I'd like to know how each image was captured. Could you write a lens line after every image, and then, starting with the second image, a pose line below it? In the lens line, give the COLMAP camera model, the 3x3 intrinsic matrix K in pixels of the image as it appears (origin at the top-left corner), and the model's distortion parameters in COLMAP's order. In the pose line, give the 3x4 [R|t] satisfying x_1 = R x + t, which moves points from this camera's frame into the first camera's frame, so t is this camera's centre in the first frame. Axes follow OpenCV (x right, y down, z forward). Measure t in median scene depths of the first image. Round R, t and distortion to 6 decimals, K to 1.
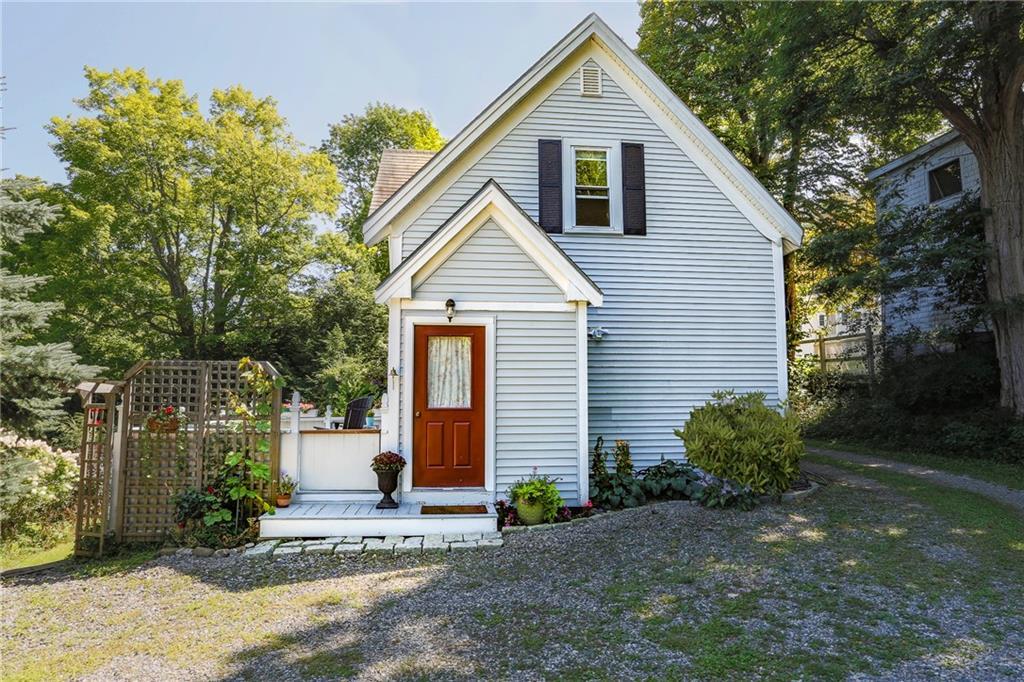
lens RADIAL K [[622.6, 0, 512.0], [0, 622.6, 341.0], [0, 0, 1]] dist [-0.002325, -0.000978]
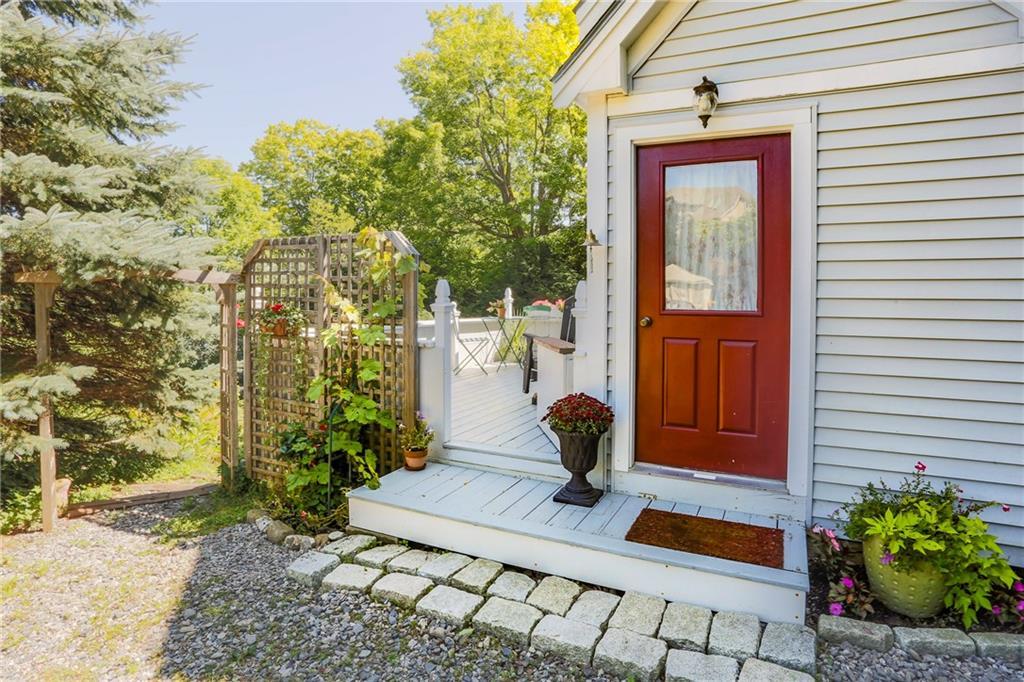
lens RADIAL K [[561.1, 0, 511.8], [0, 561.1, 303.1], [0, 0, 1]] dist [-0.071688, 0.023557]
pose [[0.845199, 0.010158, -0.534355, 0.000158], [0.044286, 0.995050, 0.088963, 0.057675], [0.532613, -0.098856, 0.840566, 0.569503]]
